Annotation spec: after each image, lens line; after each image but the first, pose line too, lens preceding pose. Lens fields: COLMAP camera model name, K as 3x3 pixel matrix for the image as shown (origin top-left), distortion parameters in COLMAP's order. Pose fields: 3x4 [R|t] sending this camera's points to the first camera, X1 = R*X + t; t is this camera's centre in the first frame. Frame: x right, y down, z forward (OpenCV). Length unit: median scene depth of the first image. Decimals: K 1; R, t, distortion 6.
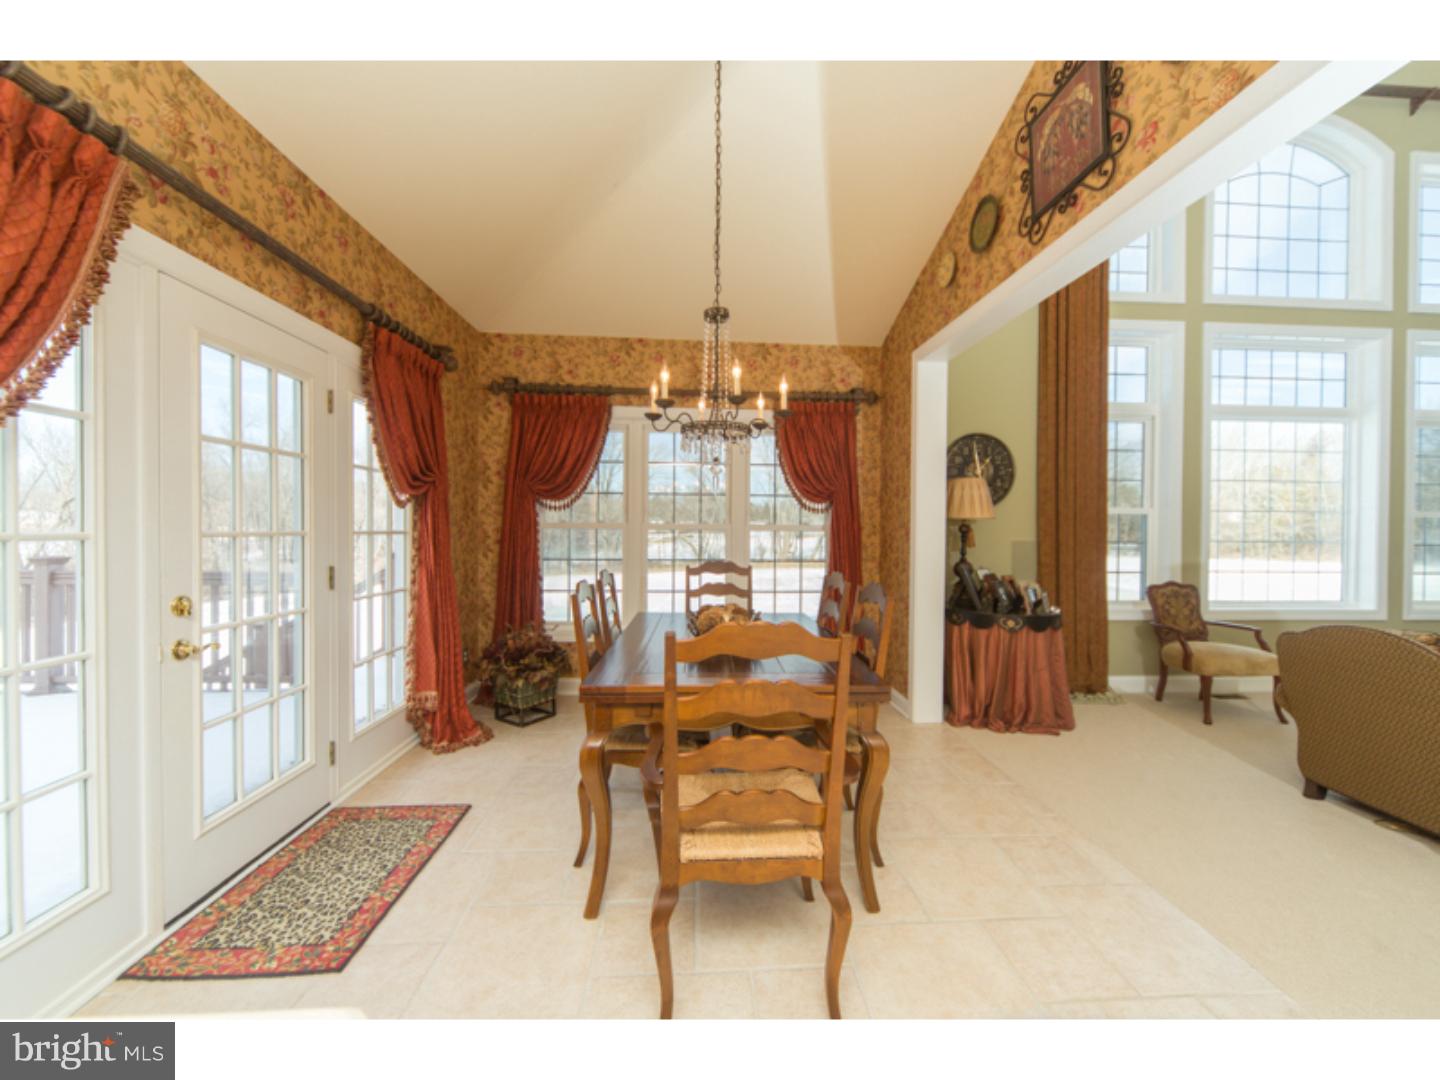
lens RADIAL K [[542.9, 0, 720.0], [0, 542.9, 540.0], [0, 0, 1]] dist [-0.008065, 0.000041]
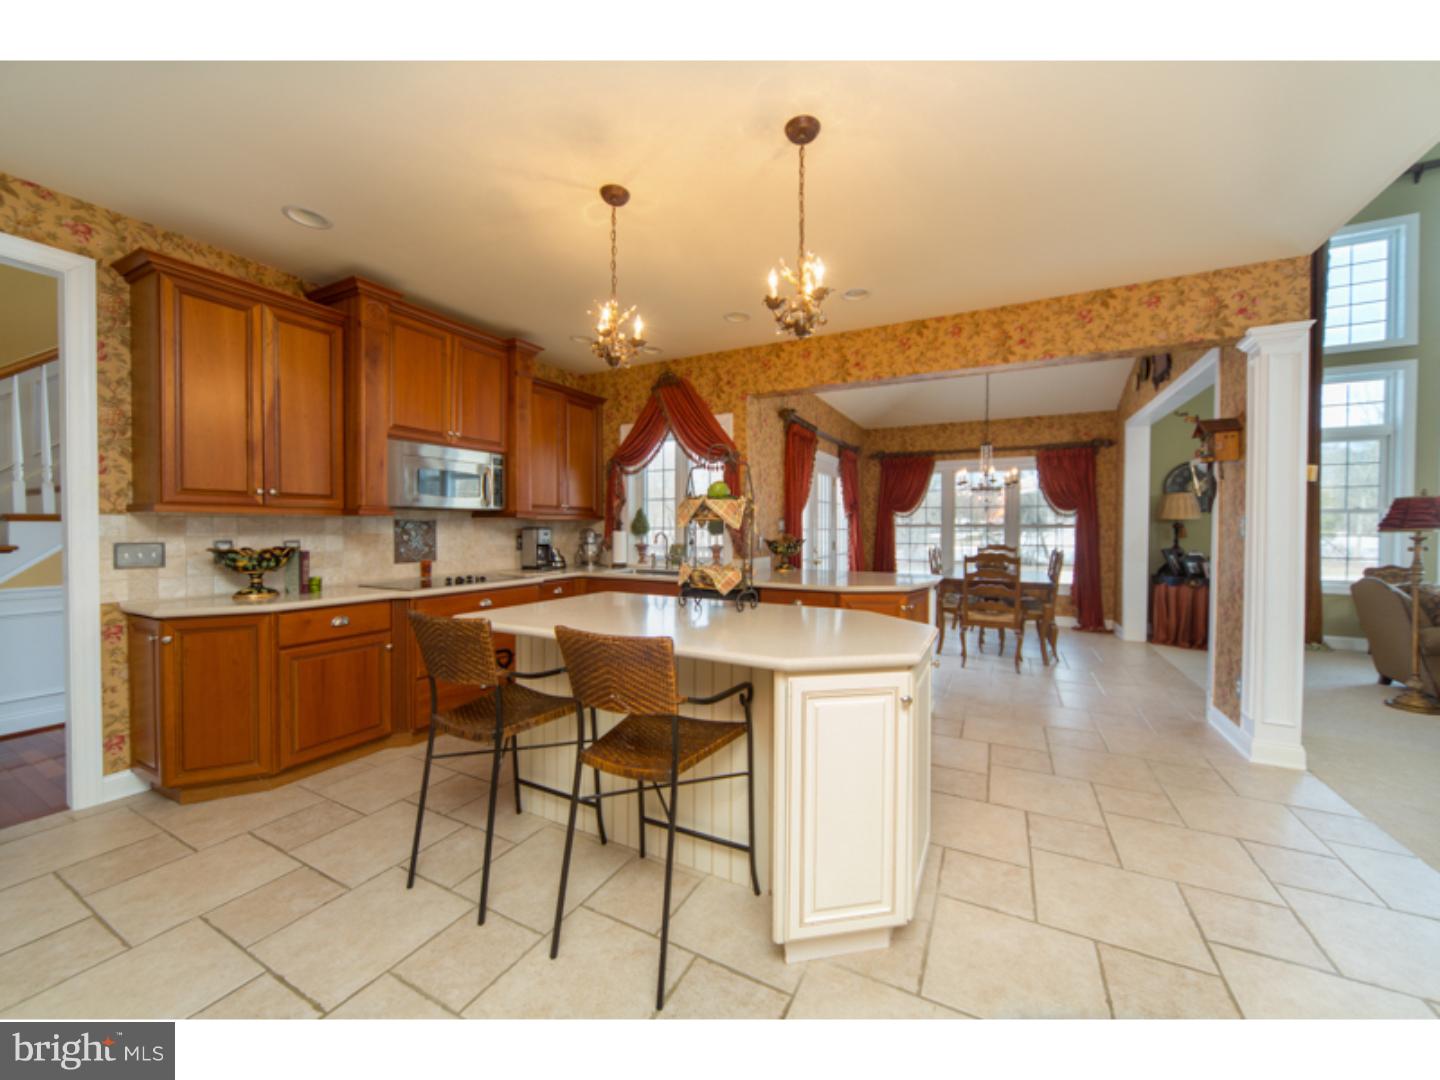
lens RADIAL K [[542.9, 0, 720.0], [0, 542.9, 540.0], [0, 0, 1]] dist [-0.008065, 0.000041]
pose [[0.866078, 0.004970, -0.499884, 0.088769], [-0.005090, 0.999986, 0.001125, 0.023551], [0.499883, 0.001570, 0.866092, -0.928951]]
